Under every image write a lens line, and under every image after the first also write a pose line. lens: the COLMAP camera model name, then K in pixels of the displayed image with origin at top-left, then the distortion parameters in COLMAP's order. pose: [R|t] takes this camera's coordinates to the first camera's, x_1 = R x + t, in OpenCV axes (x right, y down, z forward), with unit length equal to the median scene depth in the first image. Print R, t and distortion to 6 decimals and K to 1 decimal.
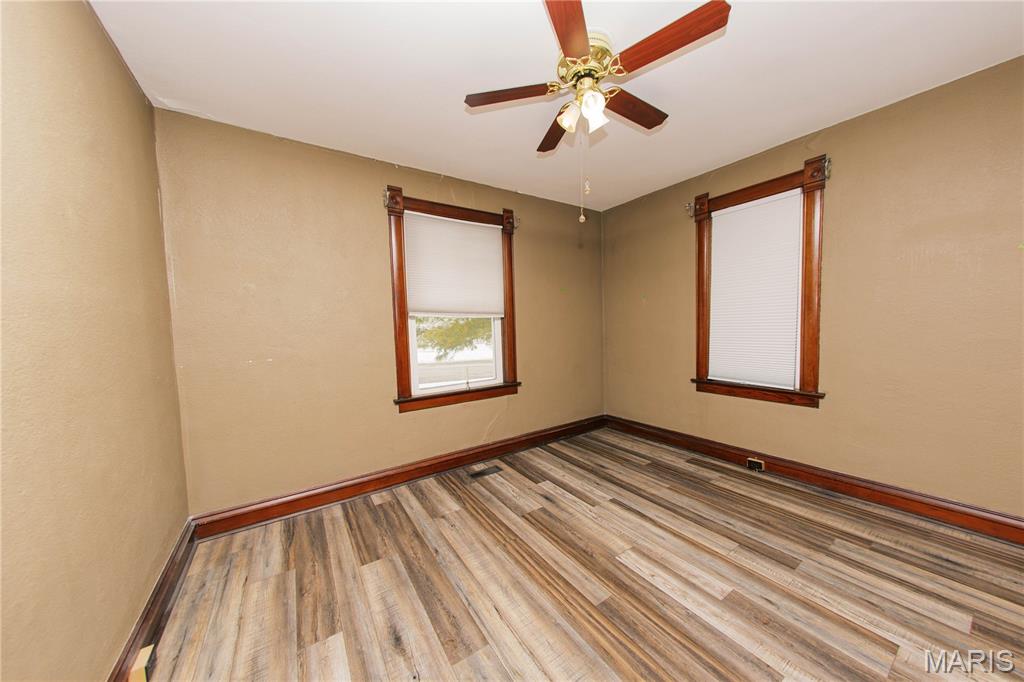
lens RADIAL K [[340.7, 0, 512.8], [0, 340.7, 346.6], [0, 0, 1]] dist [0.000182, -0.000172]
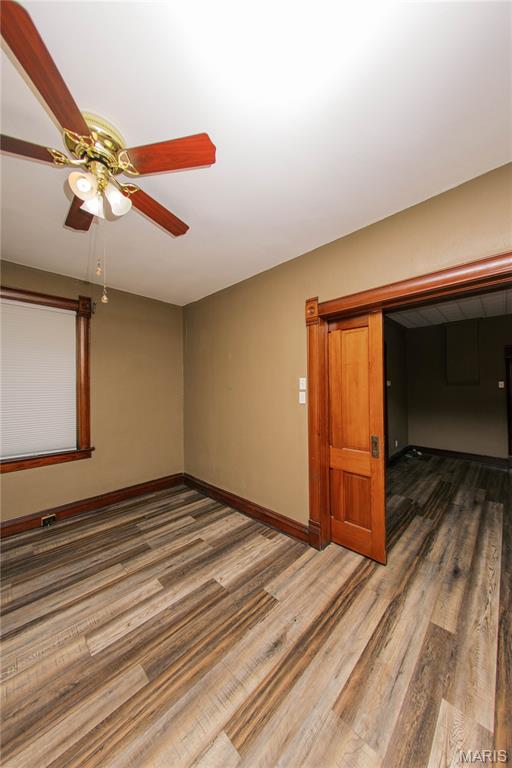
lens RADIAL K [[255.5, 0, 254.9], [0, 255.5, 384.5], [0, 0, 1]] dist [0.000182, -0.000172]
pose [[-0.217221, 0.054177, 0.974618, -0.567636], [0.079037, 0.996156, -0.037759, -0.064463], [-0.972917, 0.068829, -0.220669, 0.735549]]
